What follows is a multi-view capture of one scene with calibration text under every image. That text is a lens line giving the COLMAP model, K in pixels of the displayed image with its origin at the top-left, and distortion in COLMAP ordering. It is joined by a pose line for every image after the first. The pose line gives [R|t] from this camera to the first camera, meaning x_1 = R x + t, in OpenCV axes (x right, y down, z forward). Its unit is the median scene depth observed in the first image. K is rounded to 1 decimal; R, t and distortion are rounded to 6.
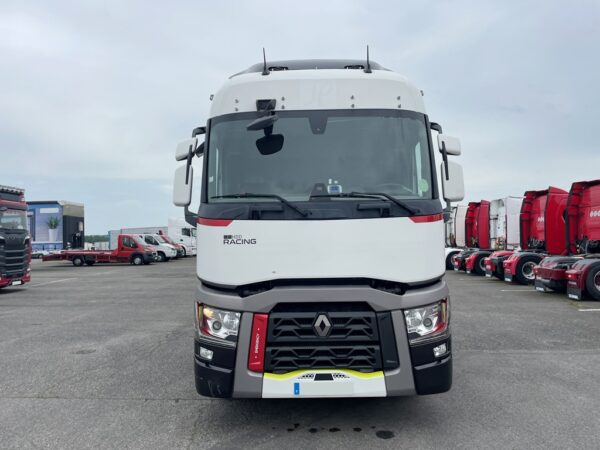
lens RADIAL K [[451.8, 0, 304.1], [0, 451.8, 223.2], [0, 0, 1]] dist [0.070637, -0.076325]
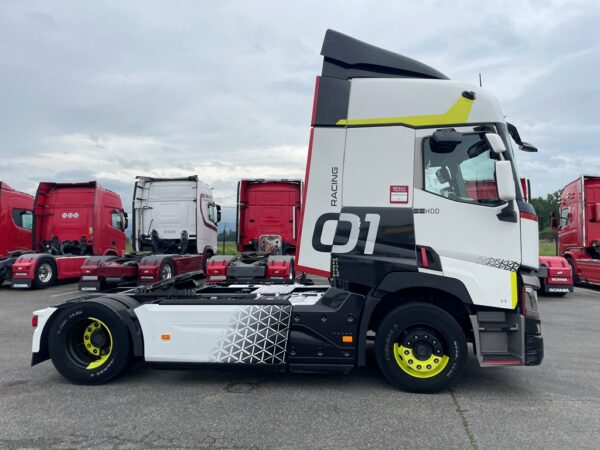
lens RADIAL K [[451.8, 0, 305.6], [0, 451.8, 221.4], [0, 0, 1]] dist [0.070637, -0.076325]
pose [[0.103859, 0.046500, 0.993504, -1.488959], [-0.036358, 0.998416, -0.042929, 0.078829], [-0.993927, -0.031663, 0.105385, 1.488773]]
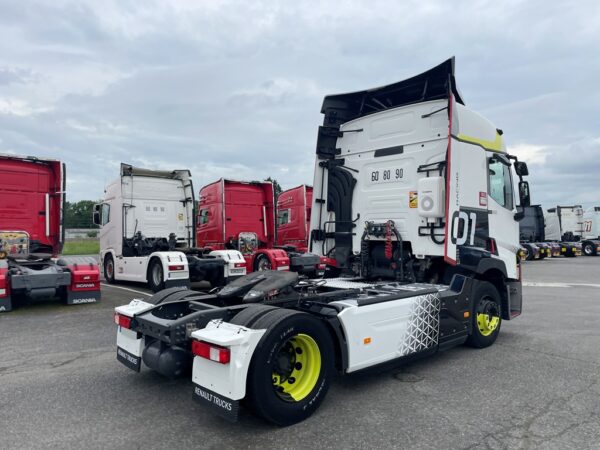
lens RADIAL K [[451.8, 0, 306.2], [0, 451.8, 228.2], [0, 0, 1]] dist [0.070637, -0.076325]
pose [[-0.686501, 0.022934, 0.726767, -0.989193], [-0.014688, 0.998861, -0.045395, 0.129435], [-0.726980, -0.041839, -0.685383, 2.908639]]
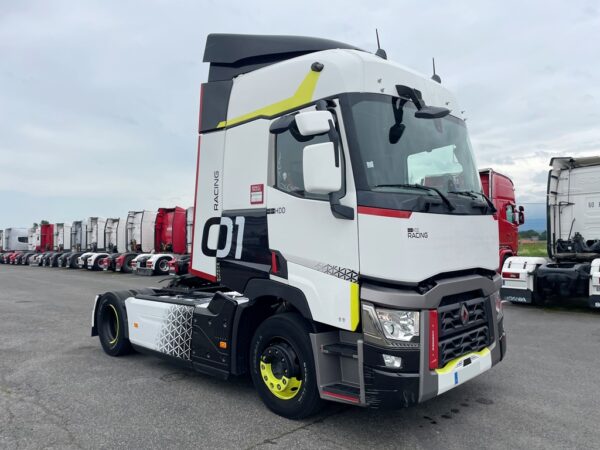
lens RADIAL K [[451.8, 0, 303.8], [0, 451.8, 228.3], [0, 0, 1]] dist [0.070637, -0.076325]
pose [[0.698294, 0.017525, 0.715597, -0.972042], [-0.013890, 0.999844, -0.010932, 0.040054], [-0.715677, -0.002306, 0.698428, 0.509041]]
